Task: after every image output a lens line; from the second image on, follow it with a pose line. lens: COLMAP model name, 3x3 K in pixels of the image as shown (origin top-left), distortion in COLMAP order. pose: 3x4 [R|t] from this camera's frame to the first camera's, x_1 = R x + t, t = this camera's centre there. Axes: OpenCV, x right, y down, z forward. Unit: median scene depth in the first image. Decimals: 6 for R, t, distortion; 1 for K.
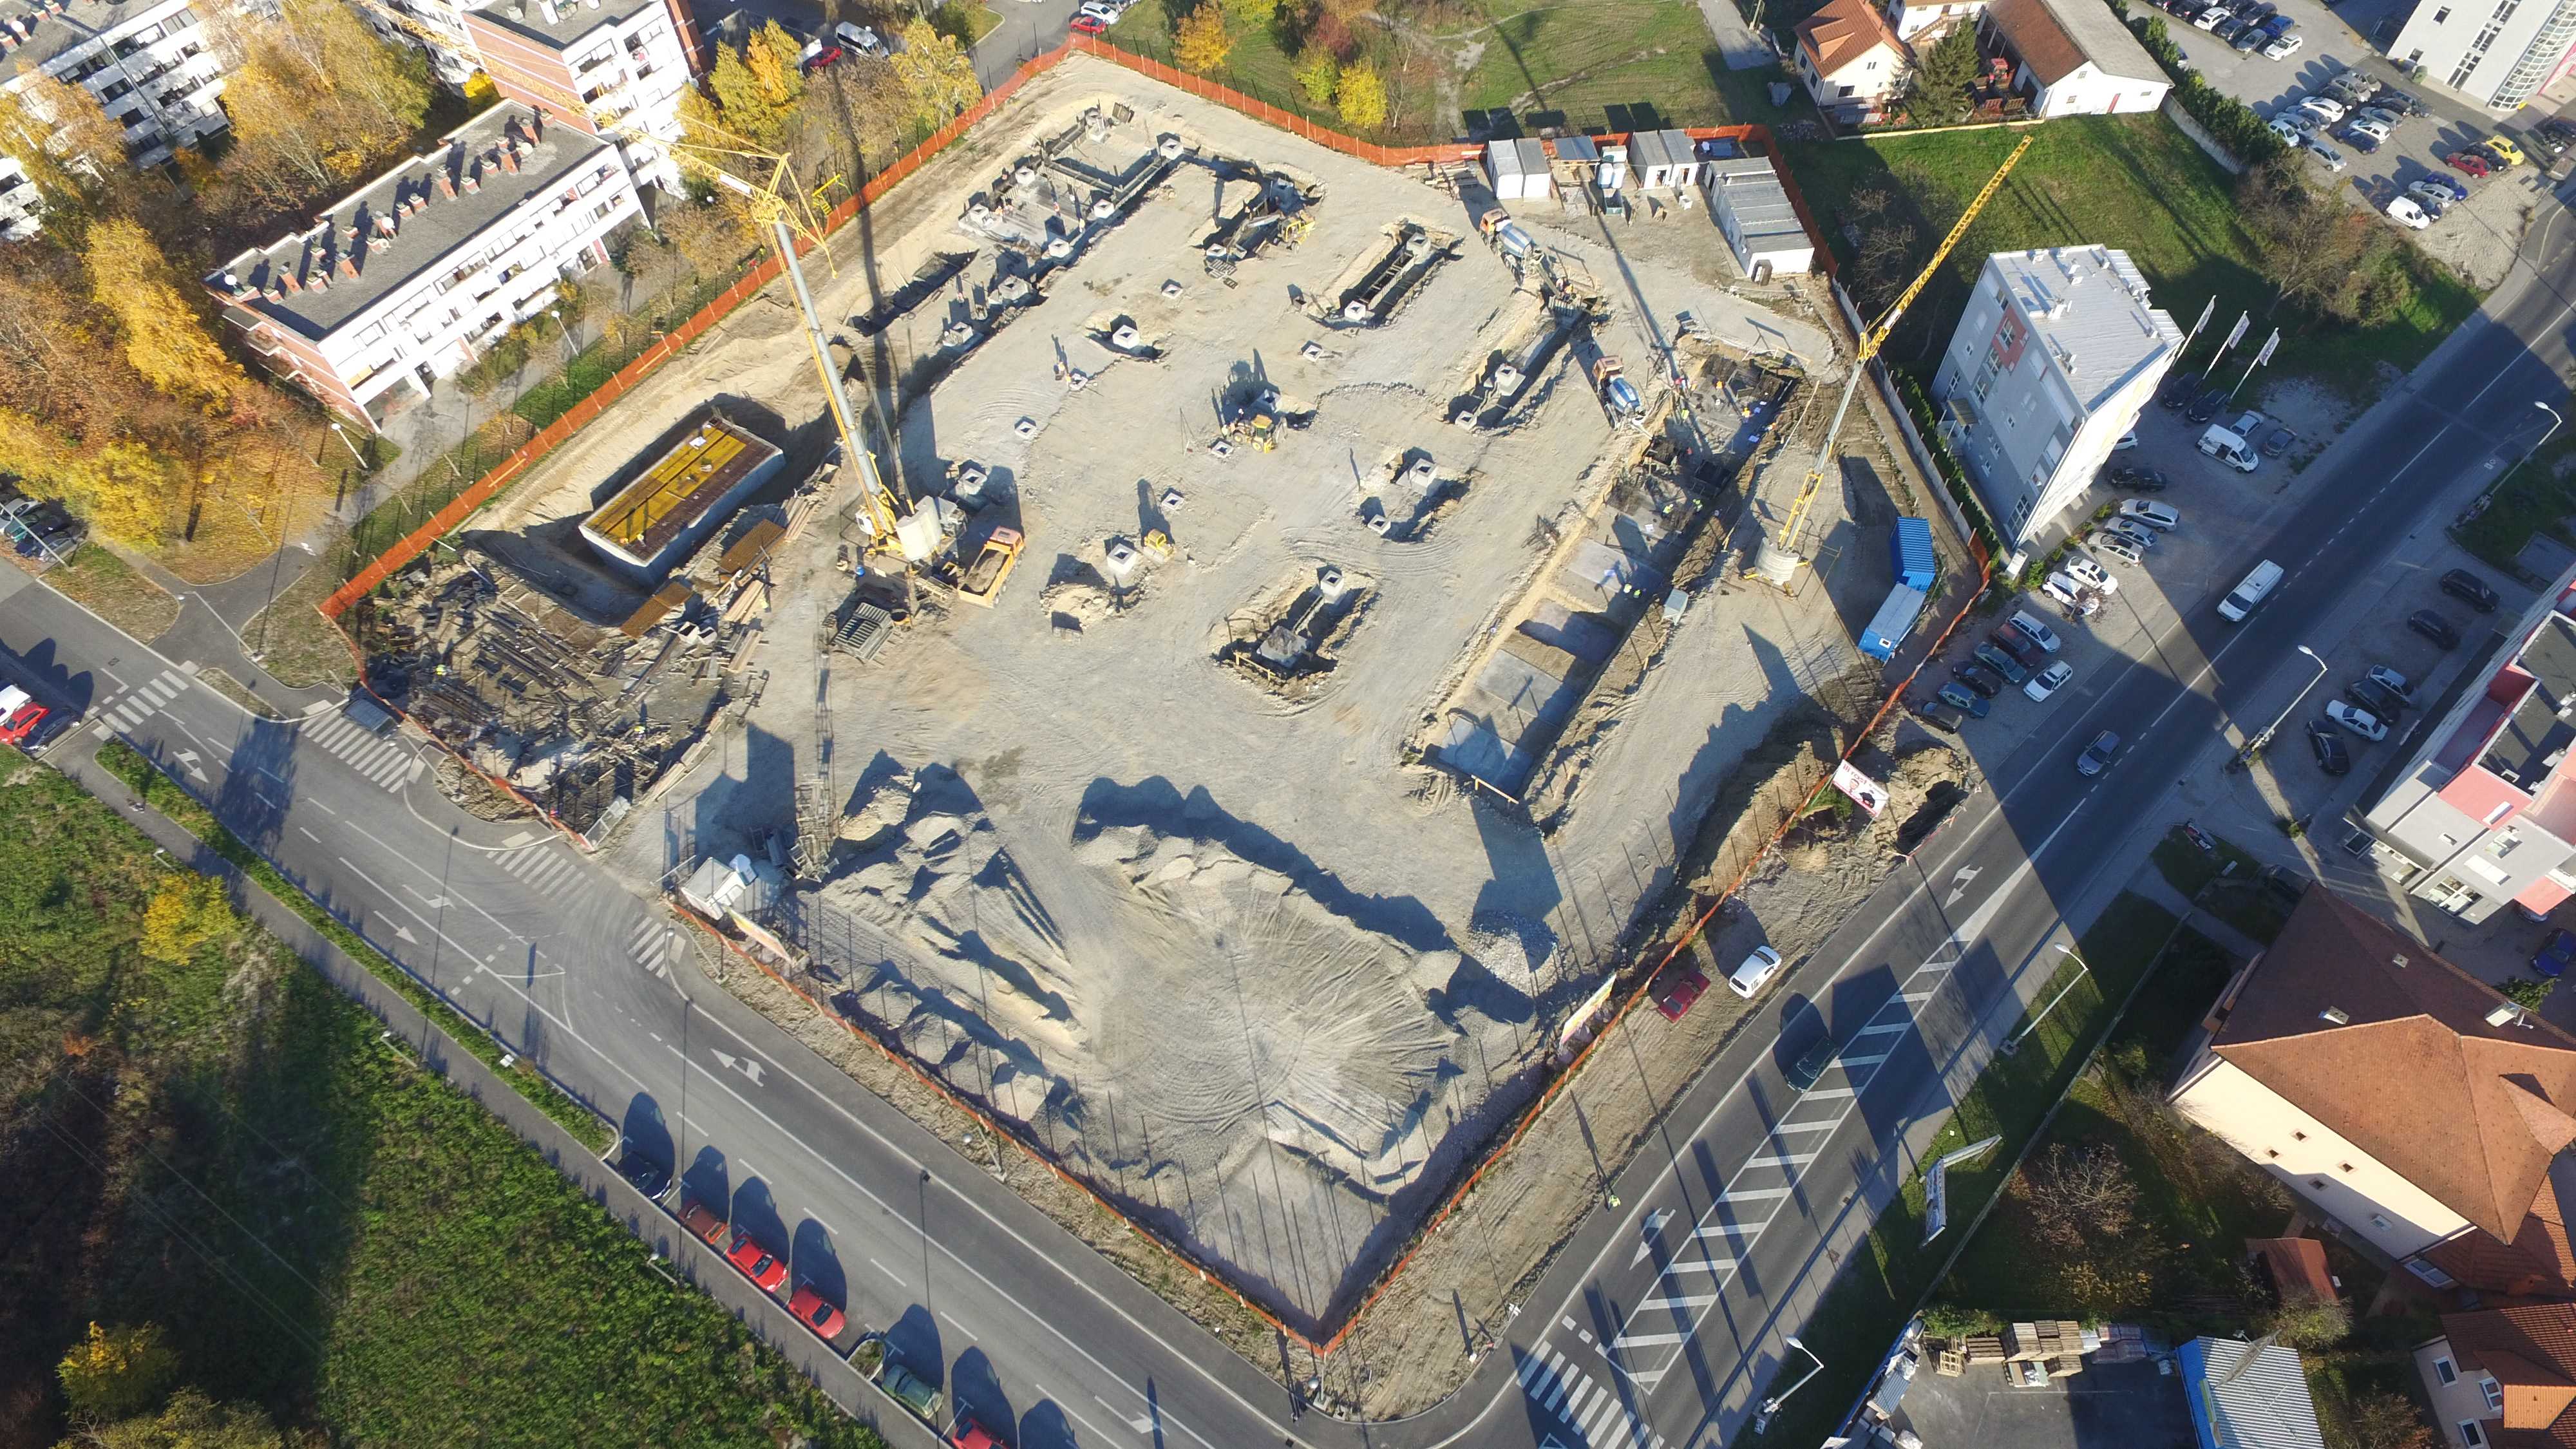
lens RADIAL K [[1498.2, 0, 1298.2], [0, 1498.2, 722.7], [0, 0, 1]] dist [-0.012272, 0.017568]
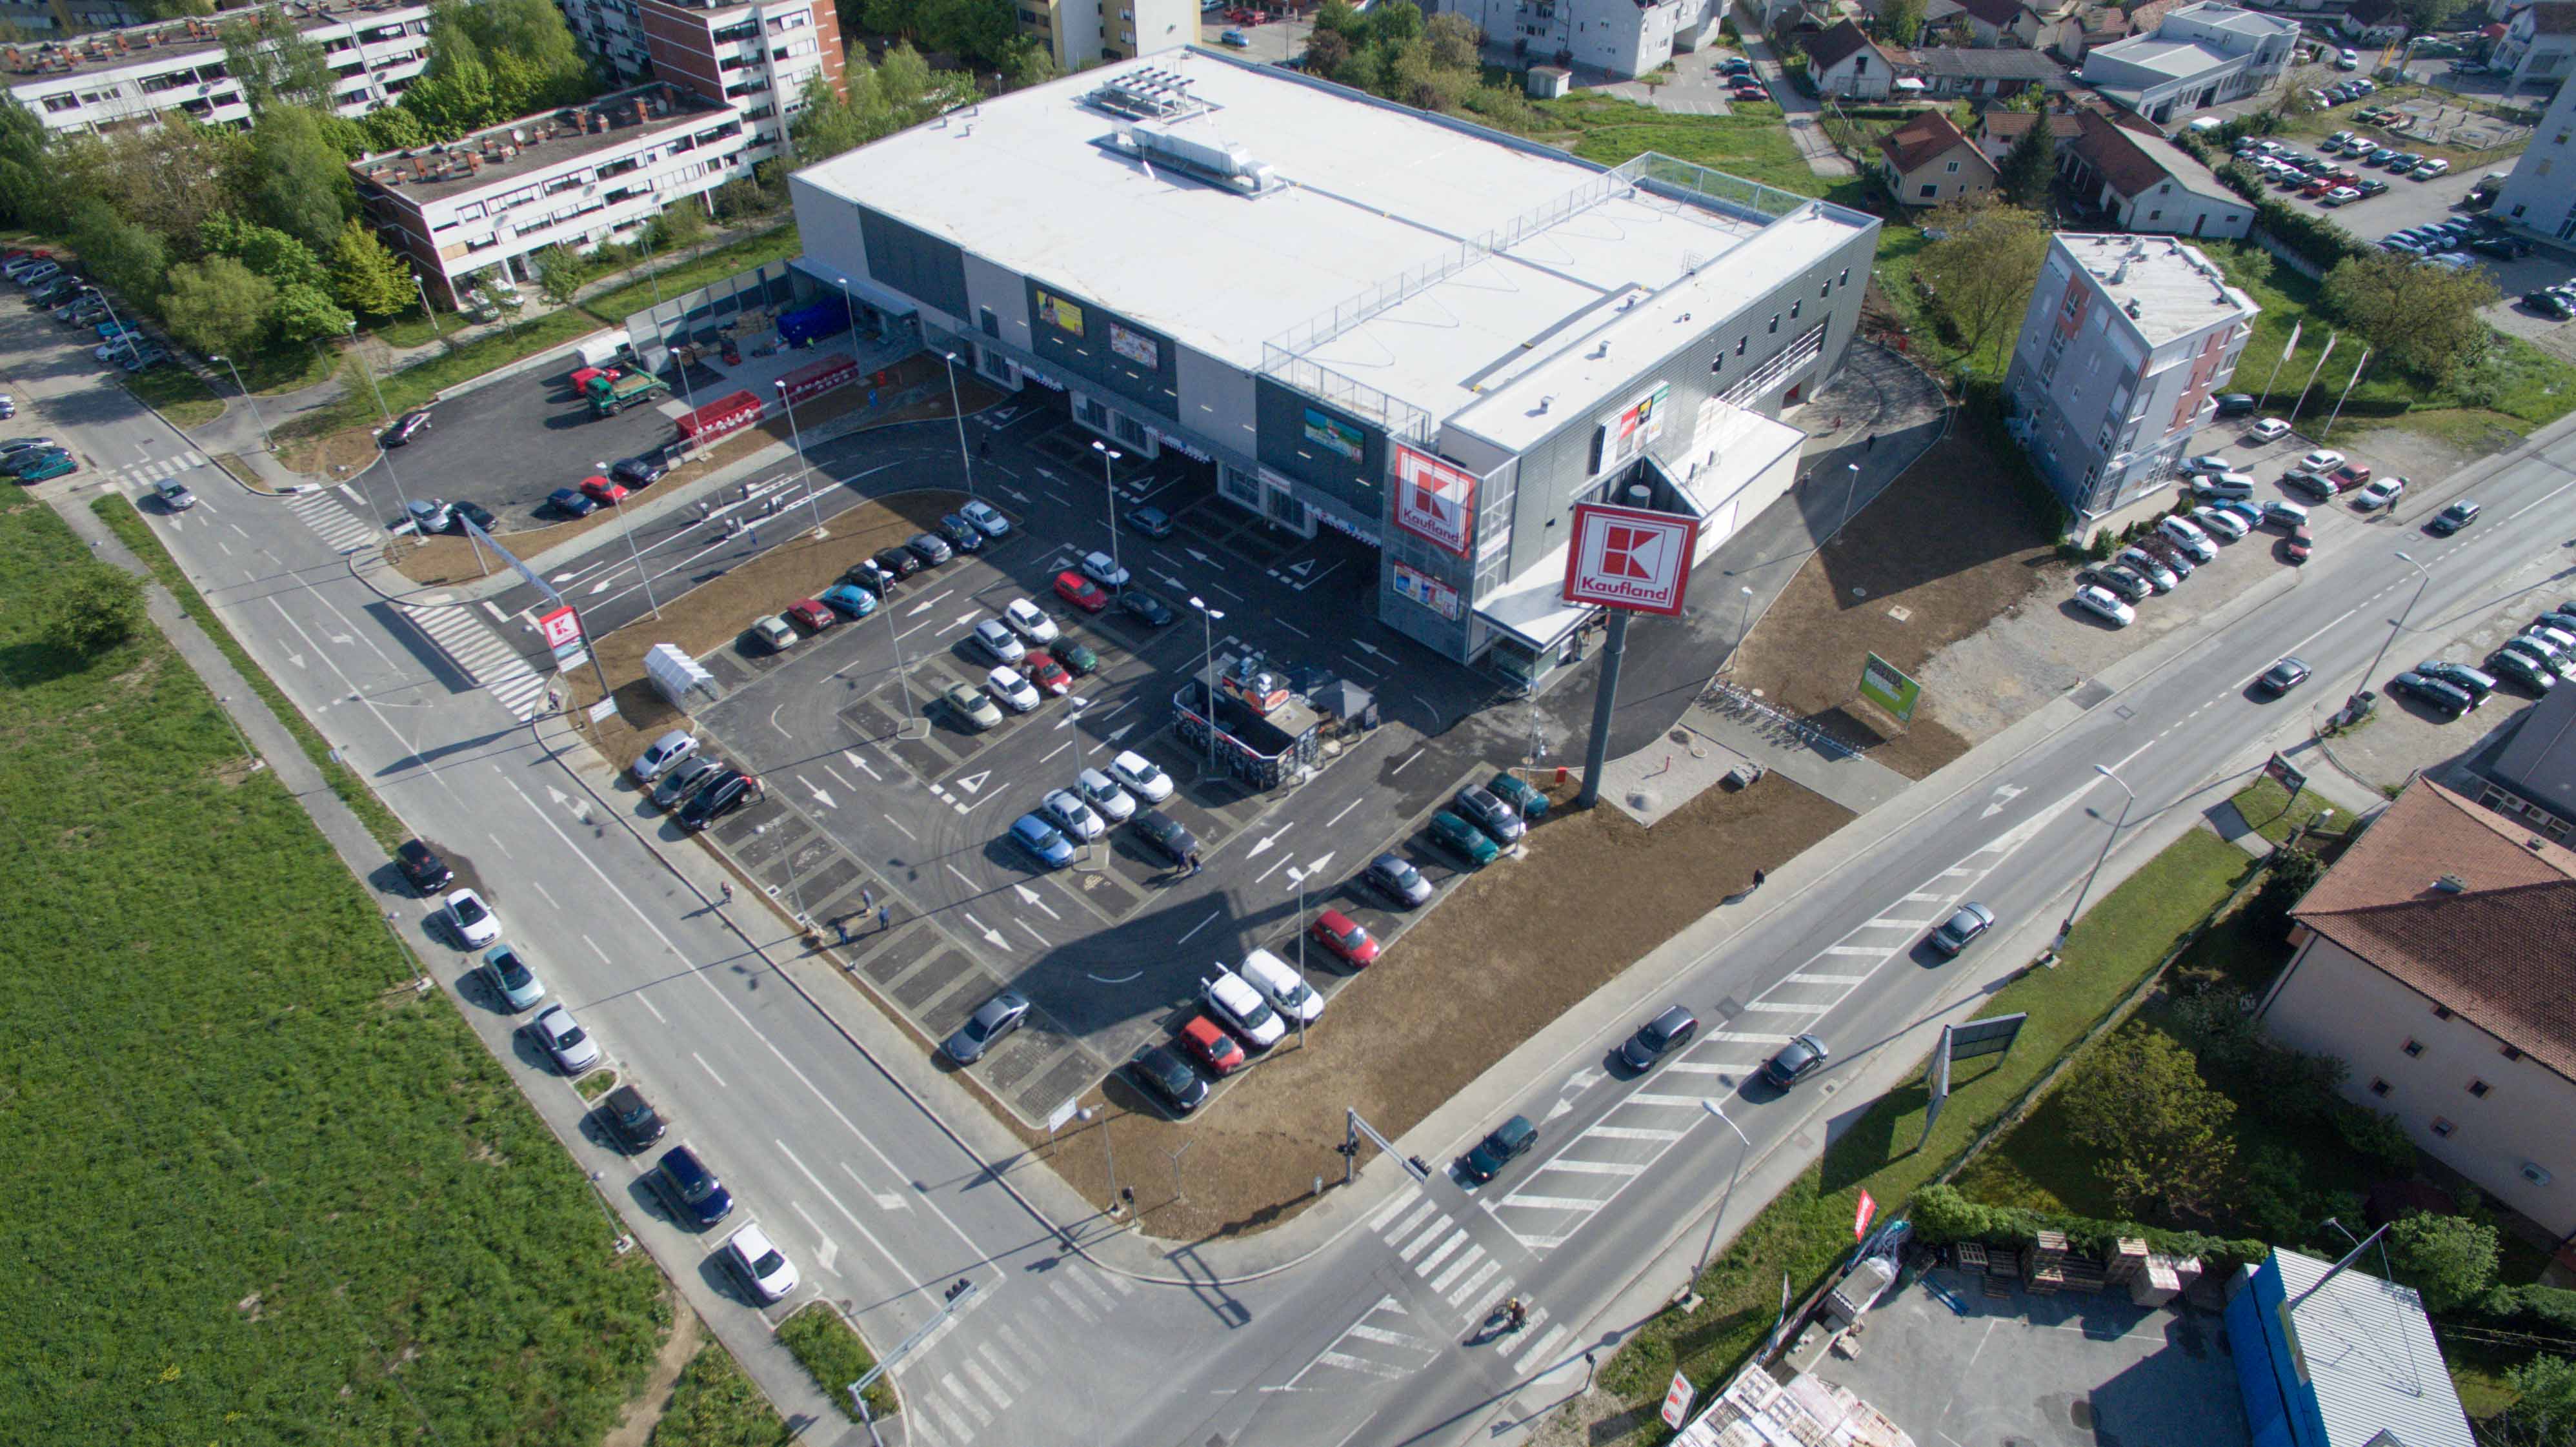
lens RADIAL K [[1501.4, 0, 1297.5], [0, 1501.4, 720.6], [0, 0, 1]] dist [-0.120939, 0.088222]
pose [[0.988414, 0.111442, -0.103046, 0.103404], [-0.133046, 0.962888, -0.234830, 0.242804], [0.073052, 0.245819, 0.966559, 0.128868]]
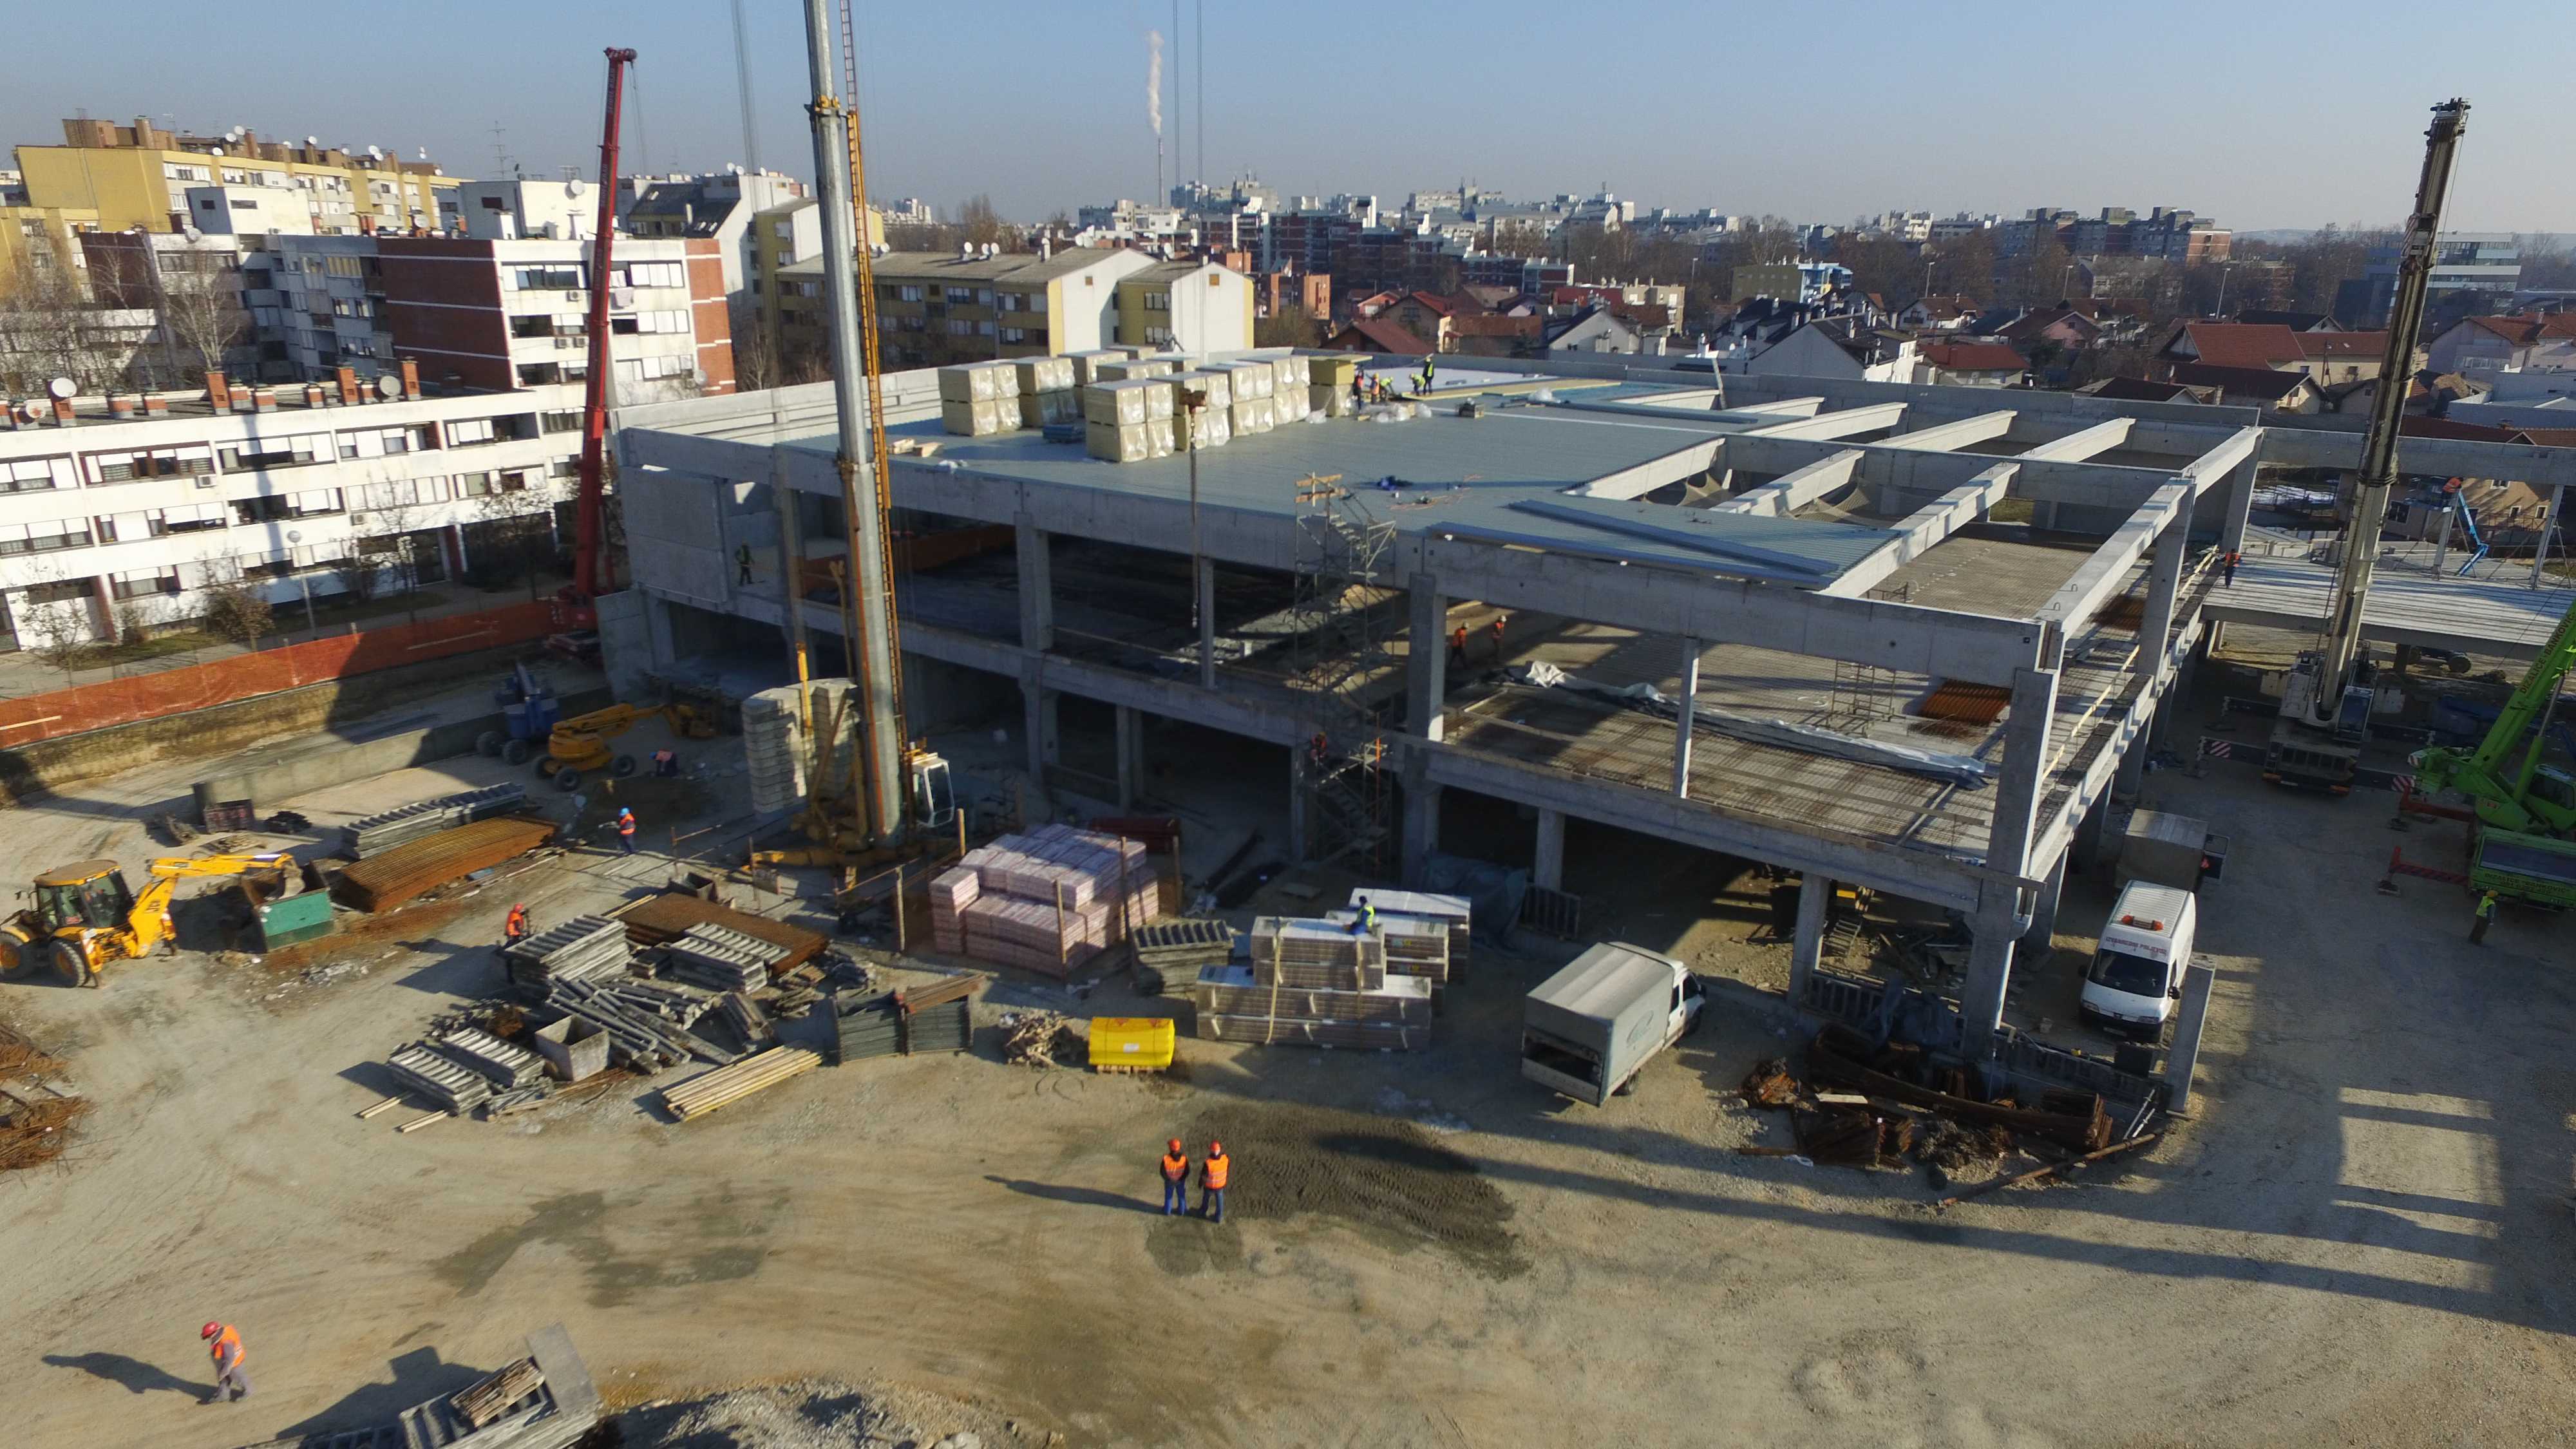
lens RADIAL K [[1498.2, 0, 1298.2], [0, 1498.2, 722.7], [0, 0, 1]] dist [-0.012272, 0.017568]
pose [[0.998528, 0.036432, -0.040176, -0.124107], [-0.053273, 0.797741, -0.600642, 0.072590], [0.010167, 0.601899, 0.798508, 0.626344]]
